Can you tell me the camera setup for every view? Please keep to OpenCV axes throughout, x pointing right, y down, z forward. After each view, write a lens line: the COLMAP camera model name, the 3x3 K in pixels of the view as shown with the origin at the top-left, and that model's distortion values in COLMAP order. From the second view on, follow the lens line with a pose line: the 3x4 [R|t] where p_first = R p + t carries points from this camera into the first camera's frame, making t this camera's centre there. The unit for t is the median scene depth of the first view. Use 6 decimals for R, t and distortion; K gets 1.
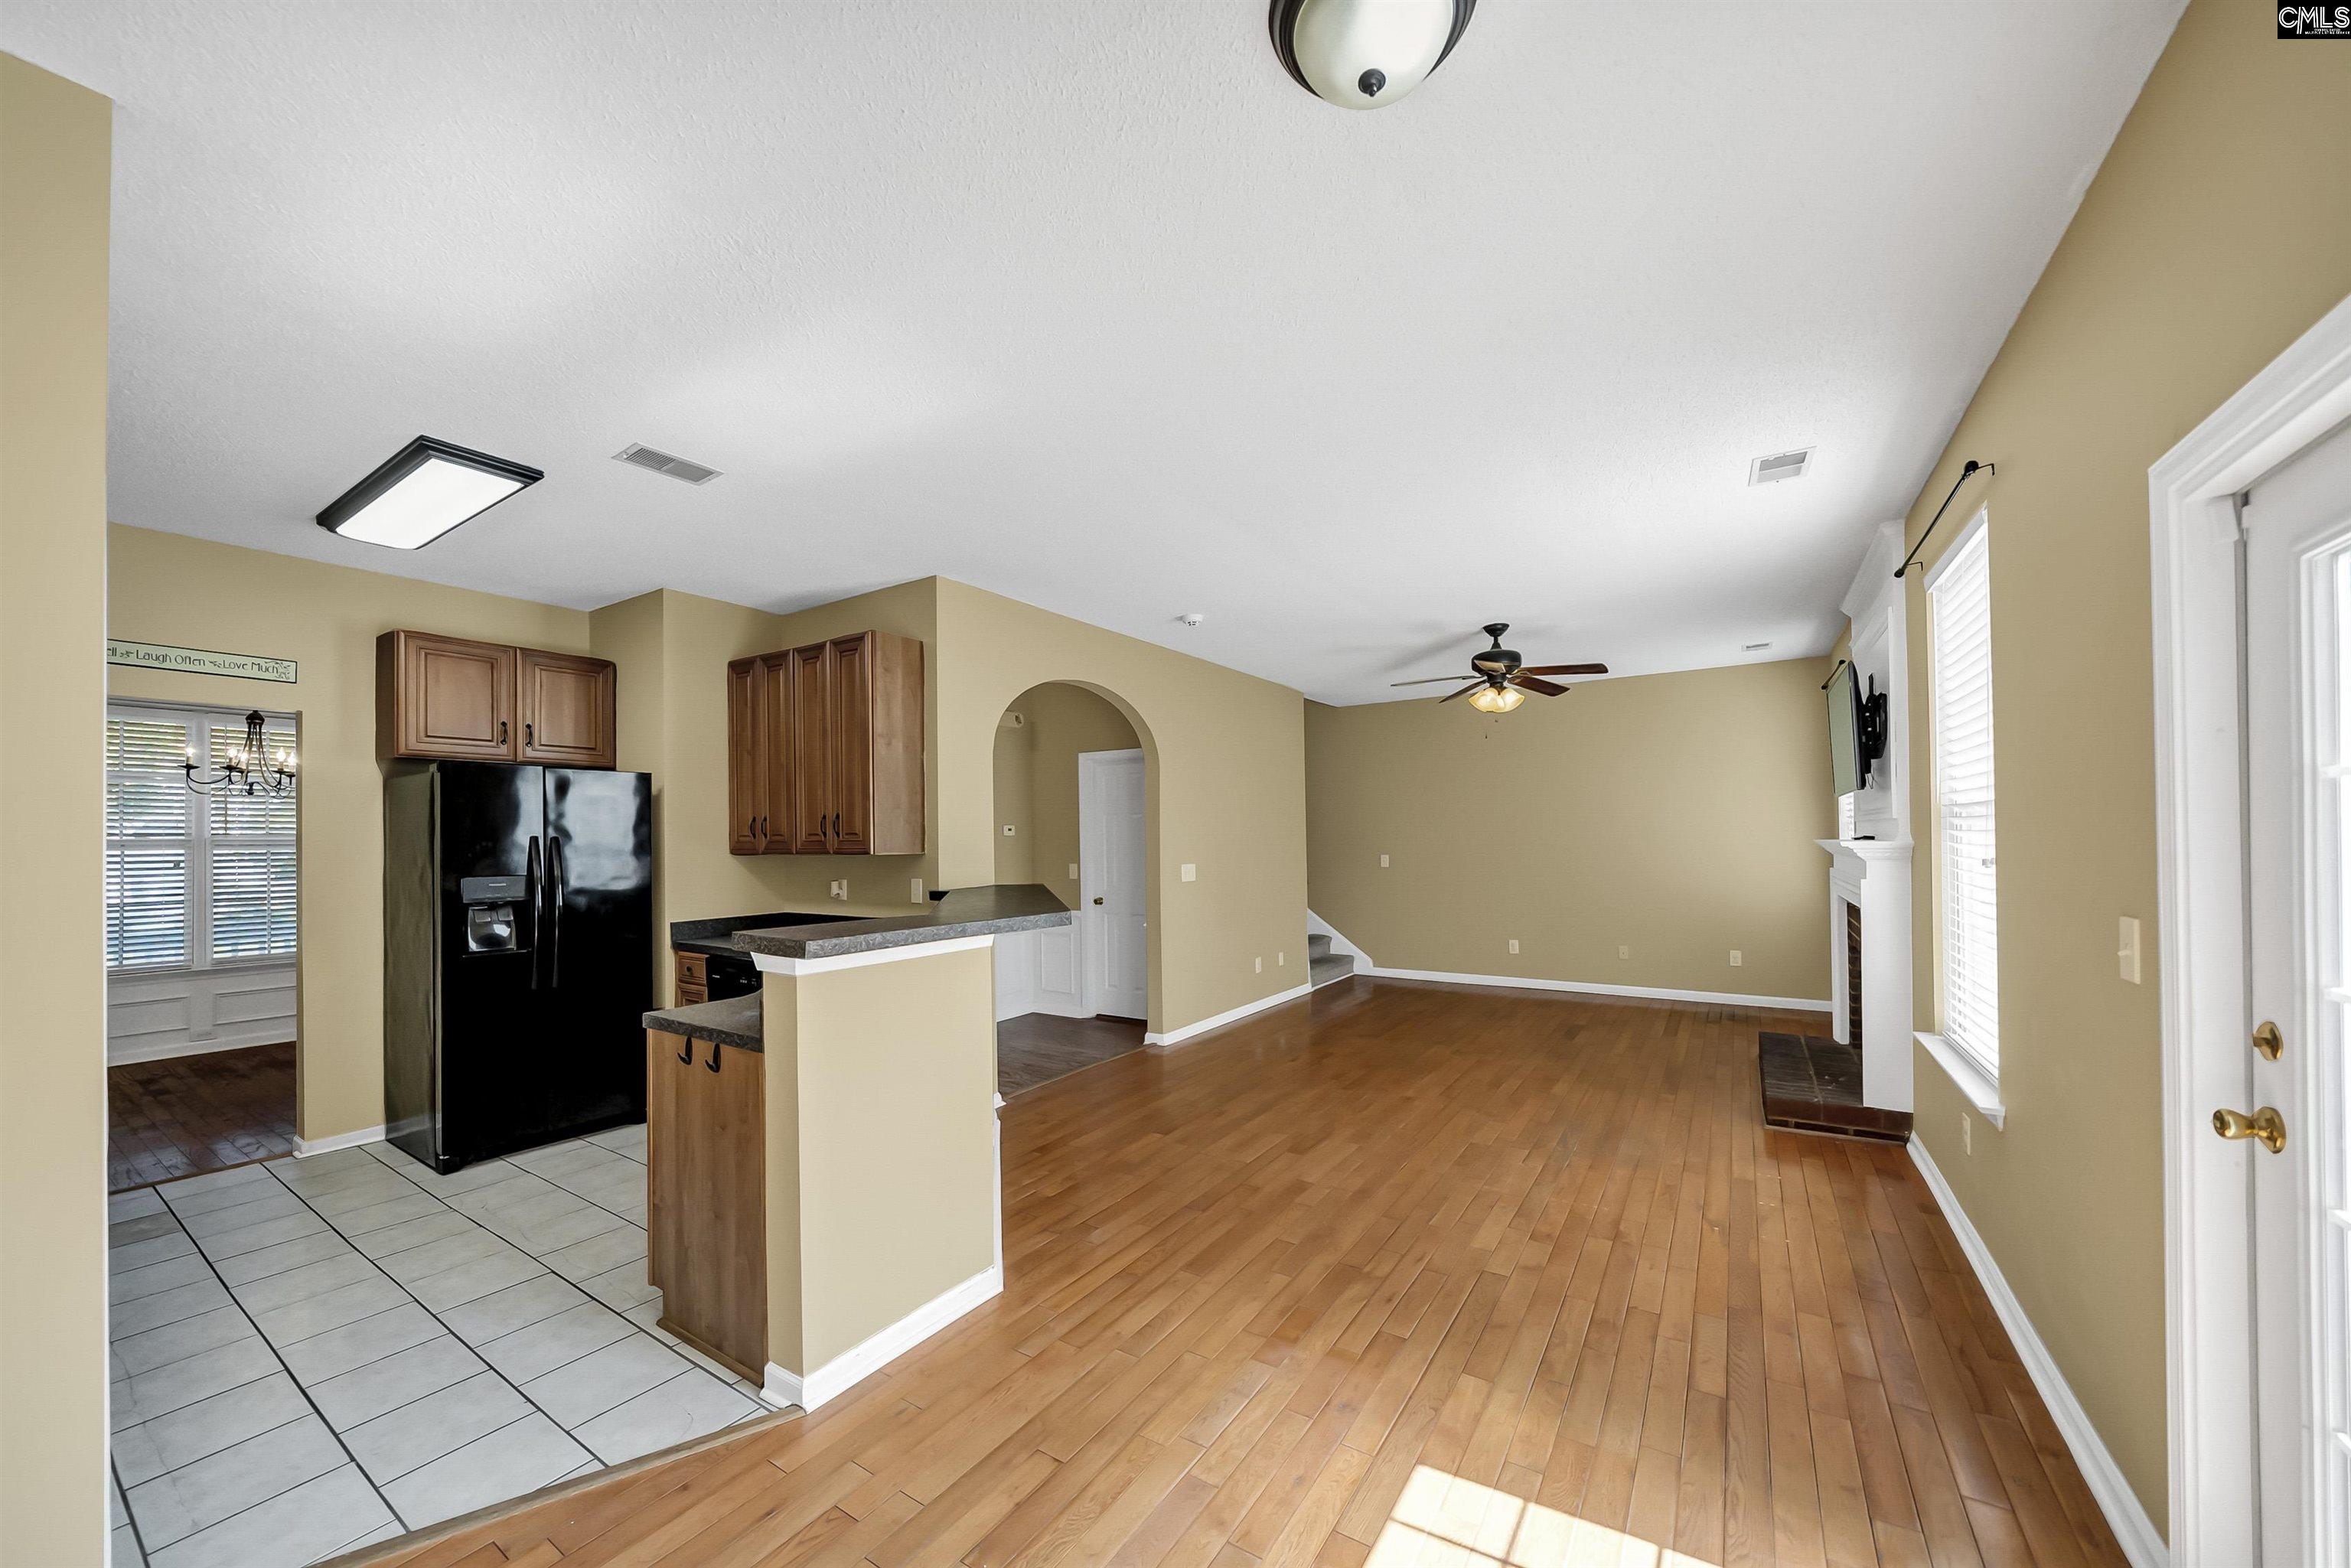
lens RADIAL K [[833.9, 0, 1182.8], [0, 833.9, 830.9], [0, 0, 1]] dist [-0.009655, -0.000465]
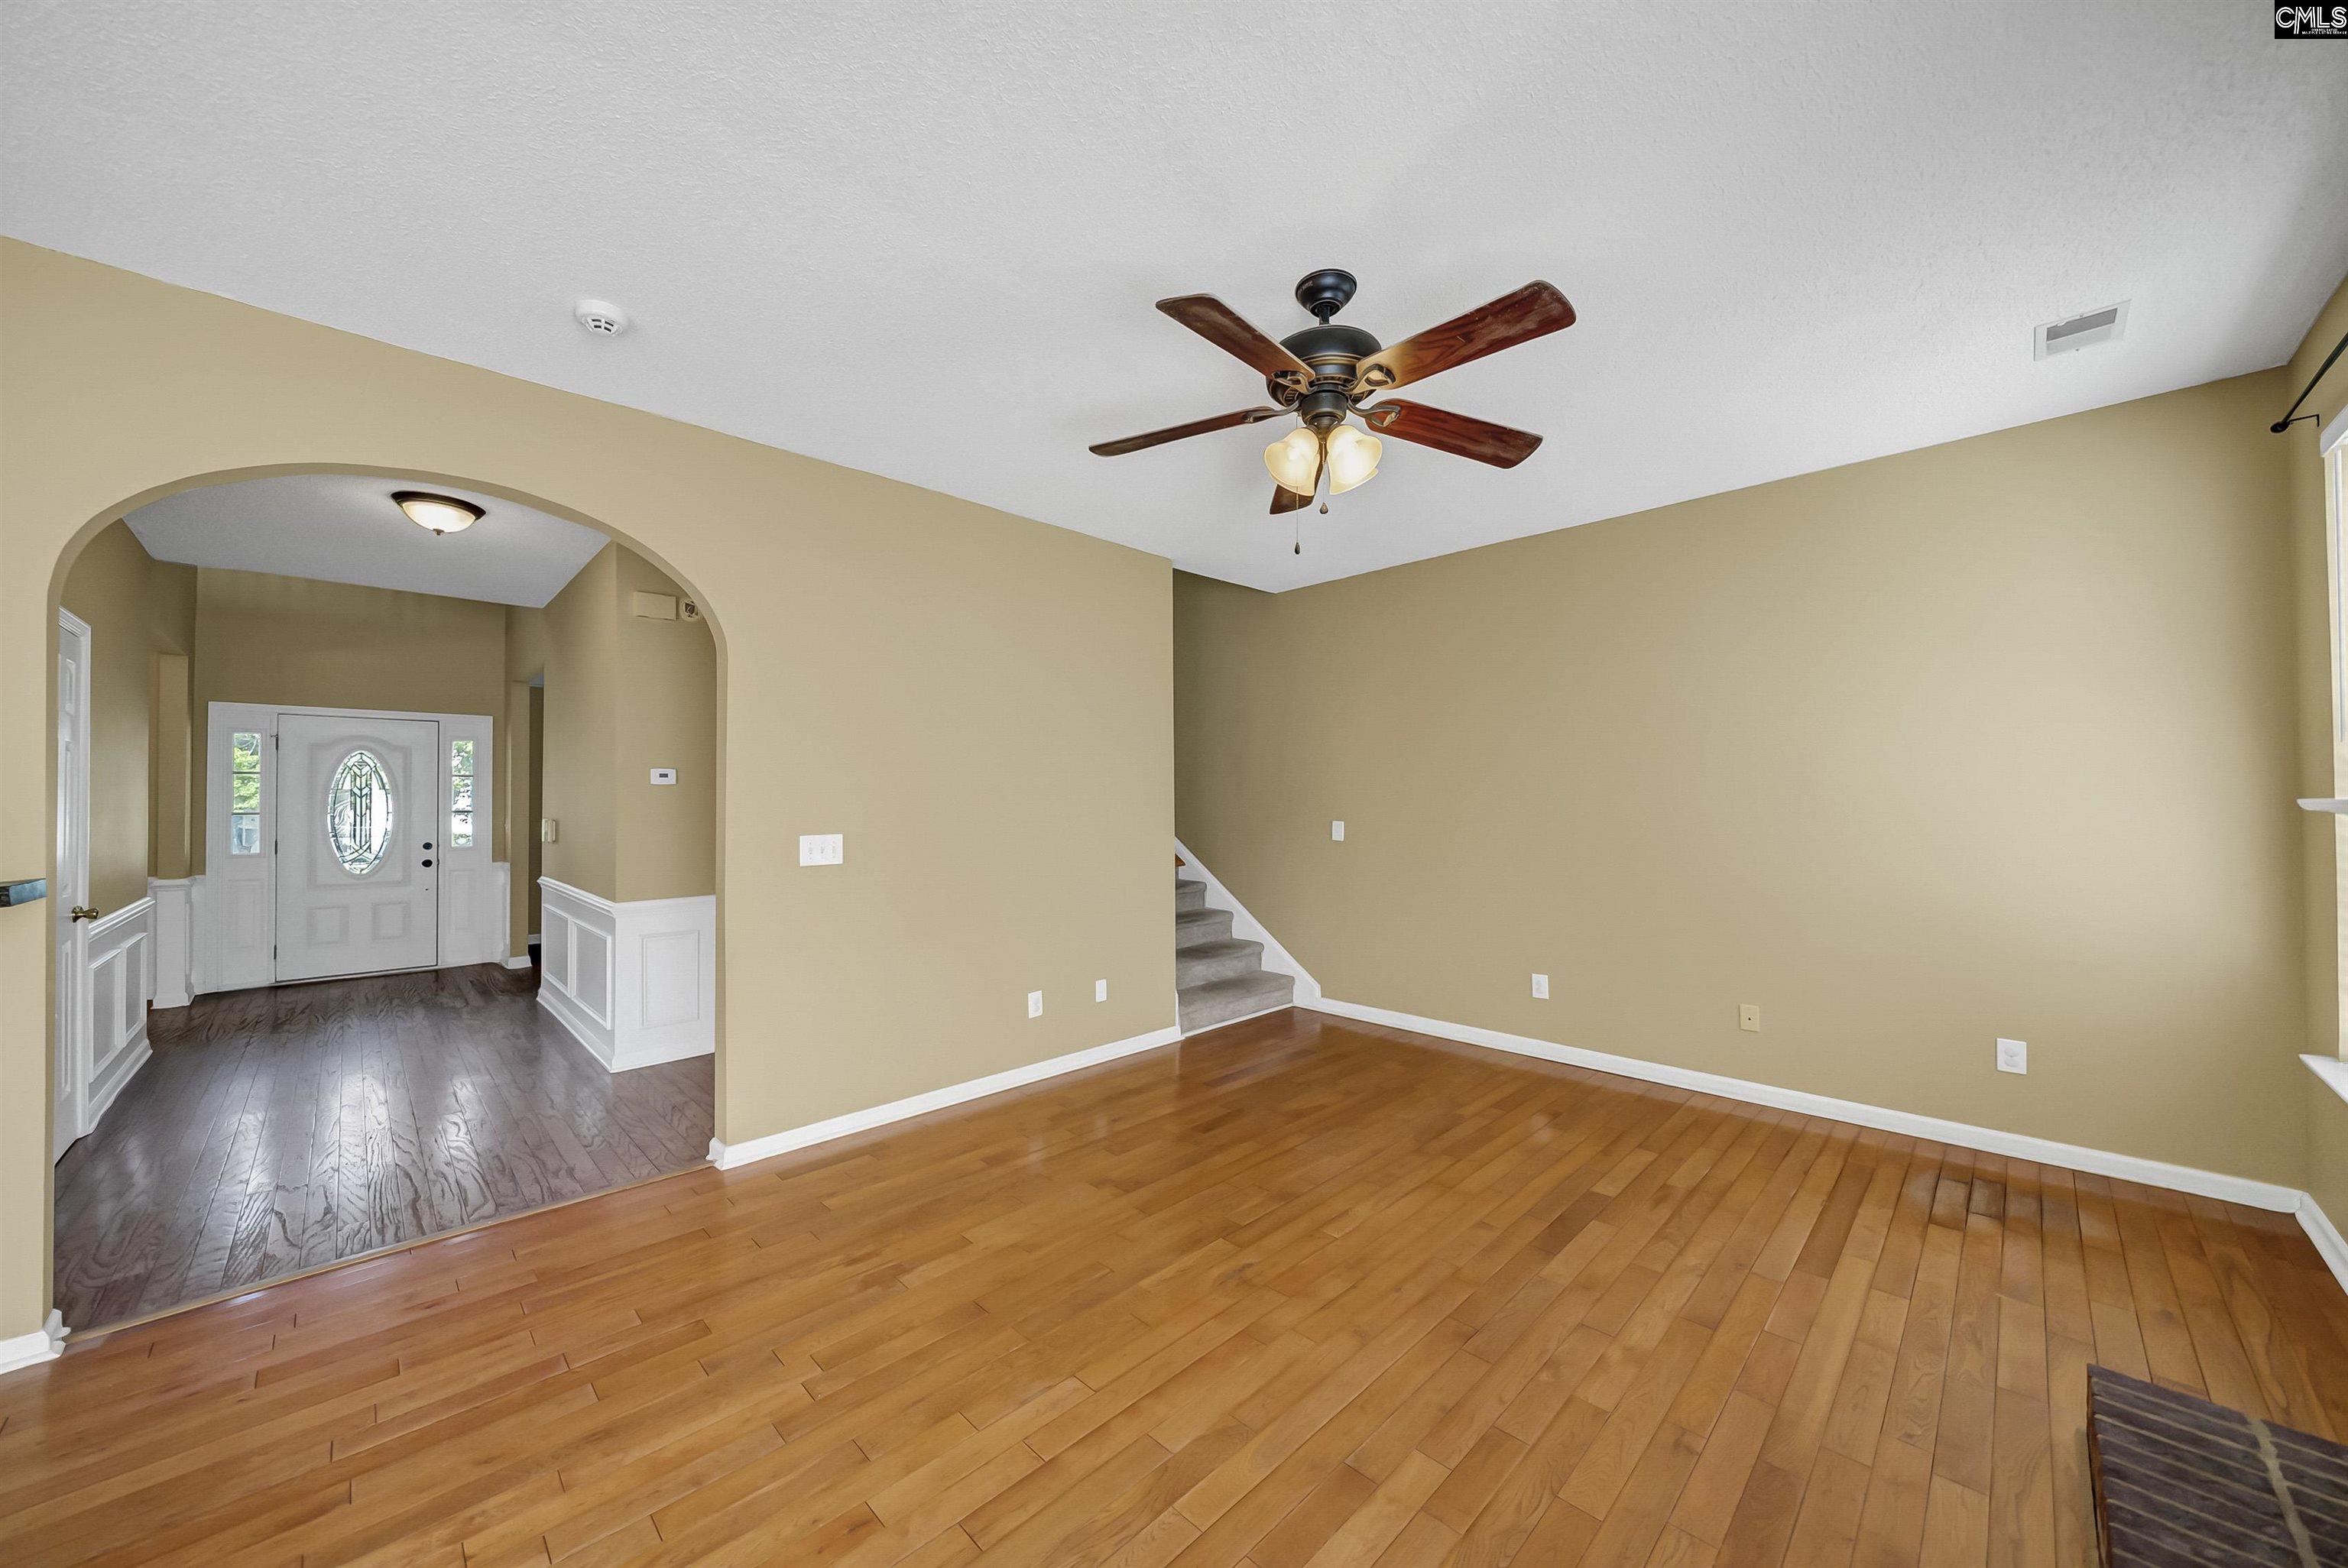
lens RADIAL K [[832.8, 0, 1138.1], [0, 832.8, 772.6], [0, 0, 1]] dist [-0.009655, -0.000465]
pose [[0.973260, -0.000735, -0.229707, 0.298675], [-0.004369, 0.999755, -0.021711, 0.008787], [0.229666, 0.022134, 0.973018, 0.439912]]
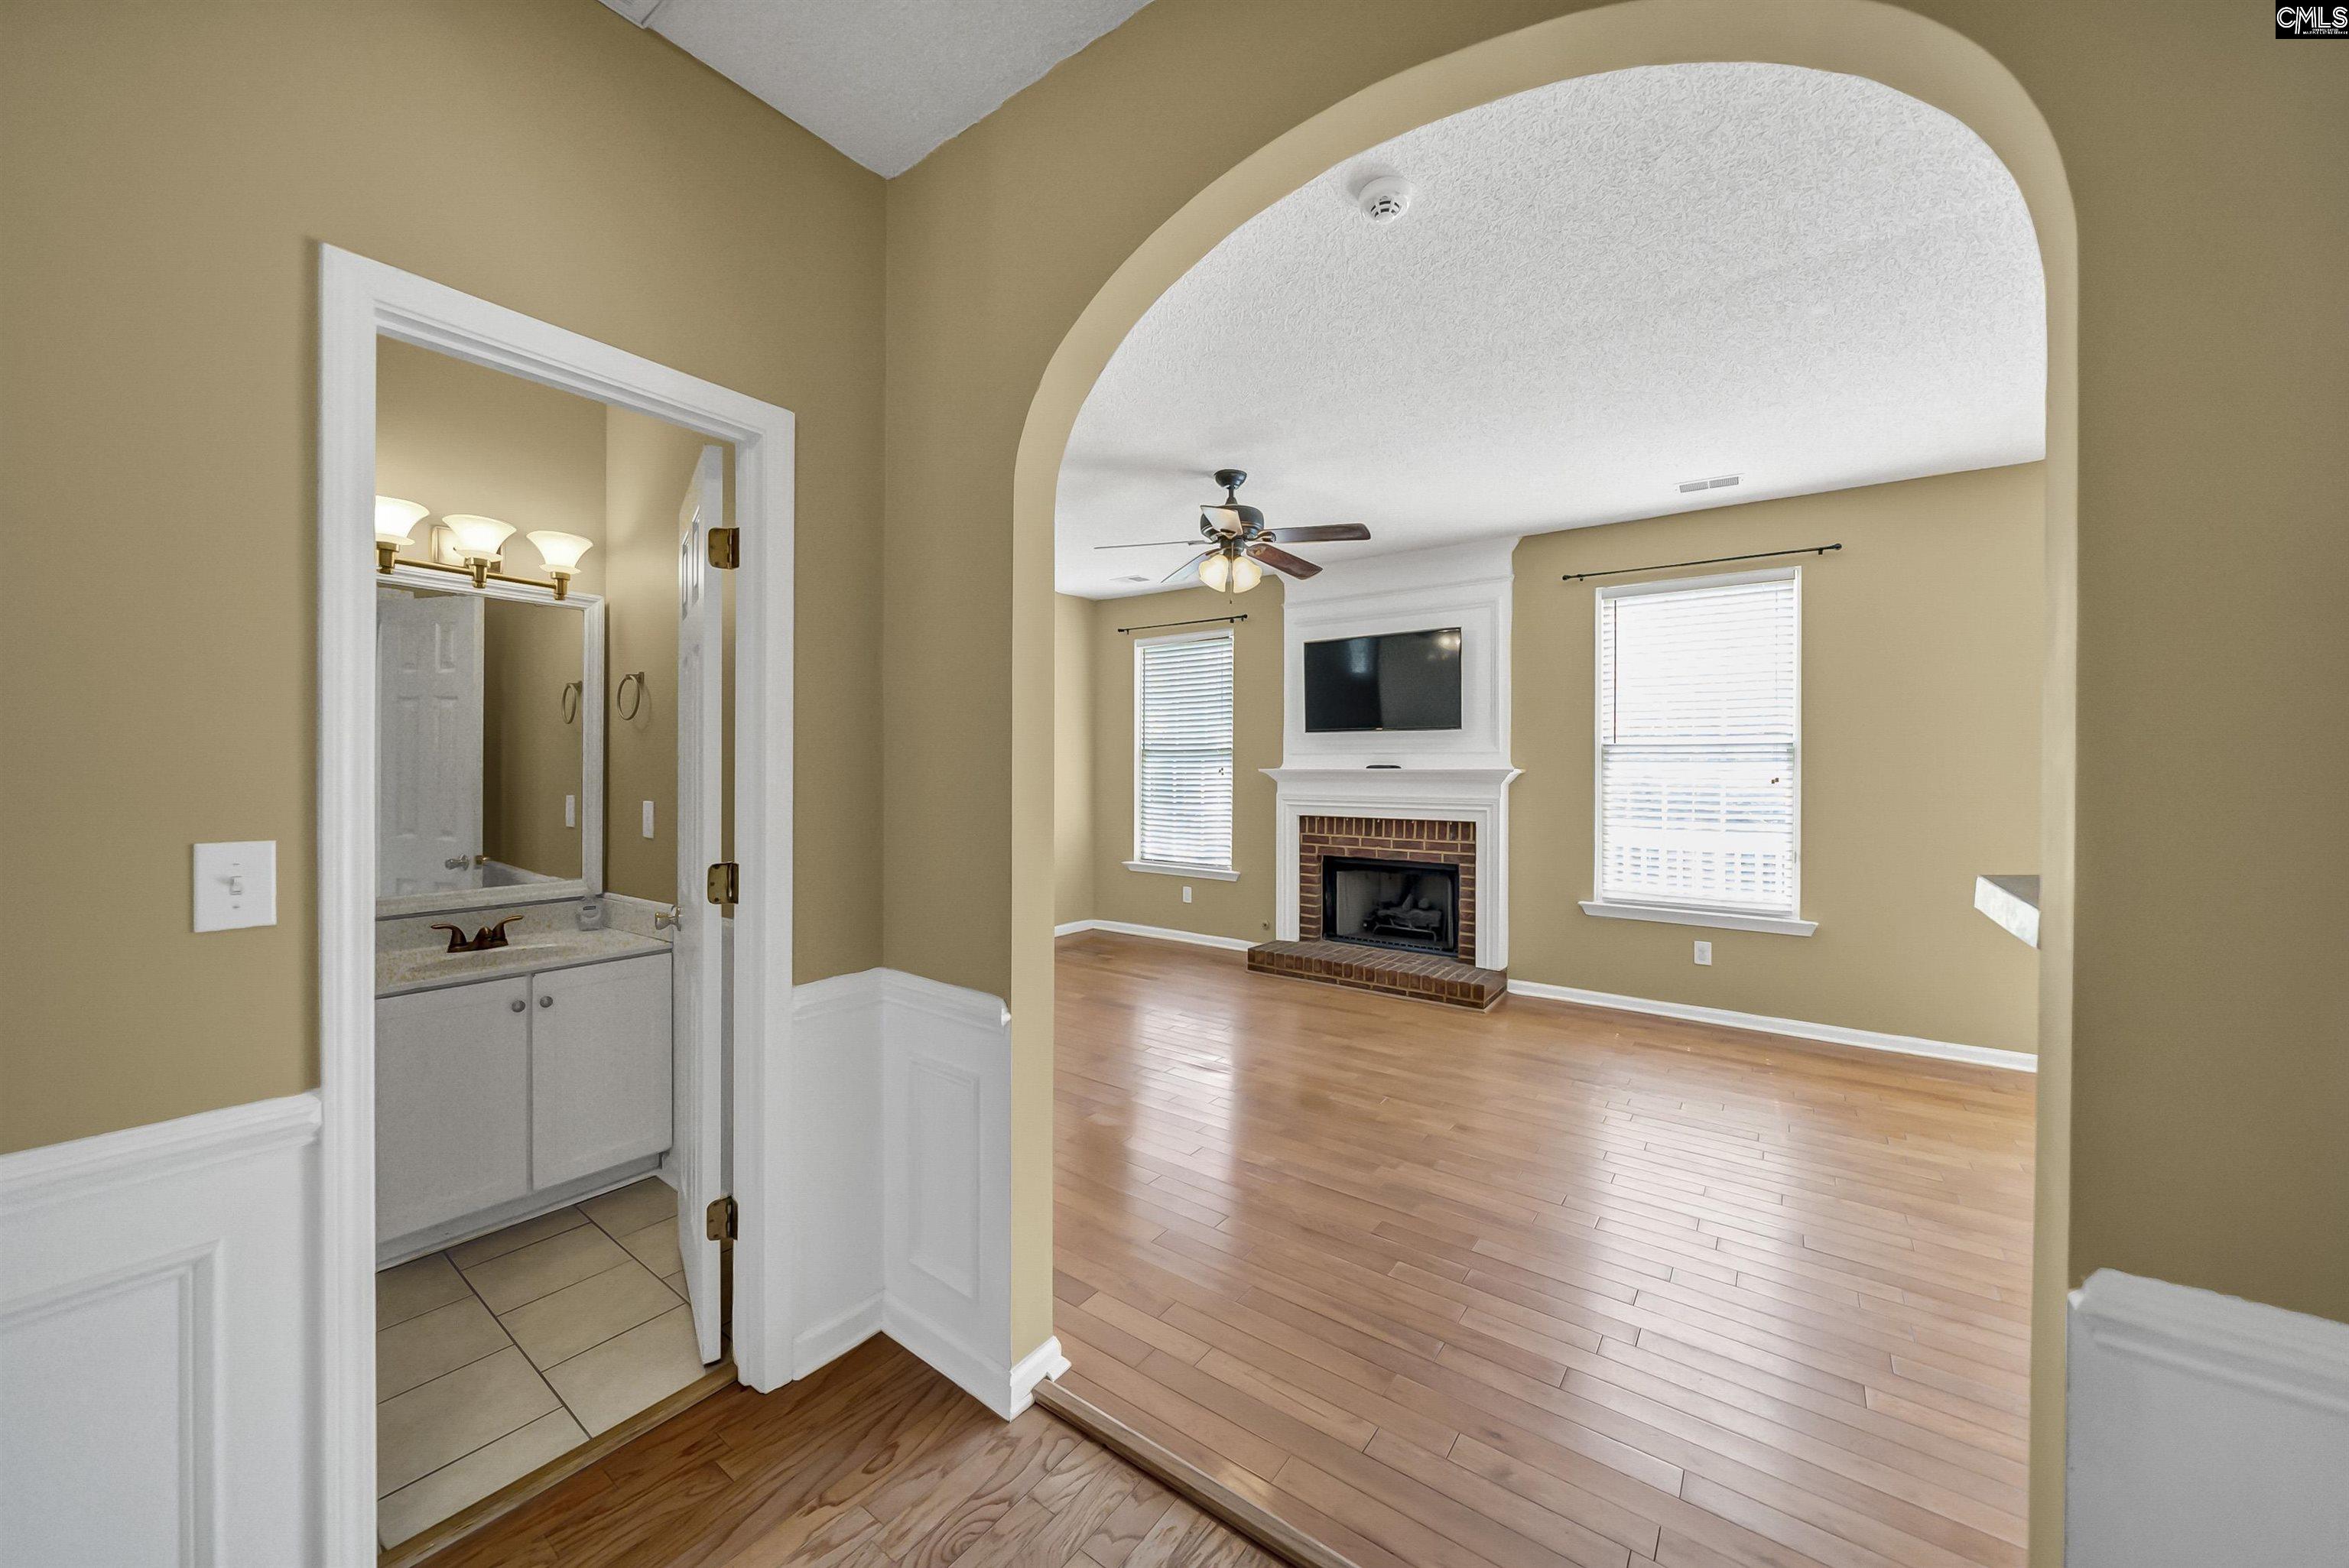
lens RADIAL K [[833.1, 0, 1188.1], [0, 833.1, 770.8], [0, 0, 1]] dist [-0.009655, -0.000465]
pose [[0.065169, 0.008598, 0.997837, -0.288020], [-0.014845, 0.999861, -0.007646, 0.018289], [-0.997764, -0.014315, 0.065288, 0.765898]]
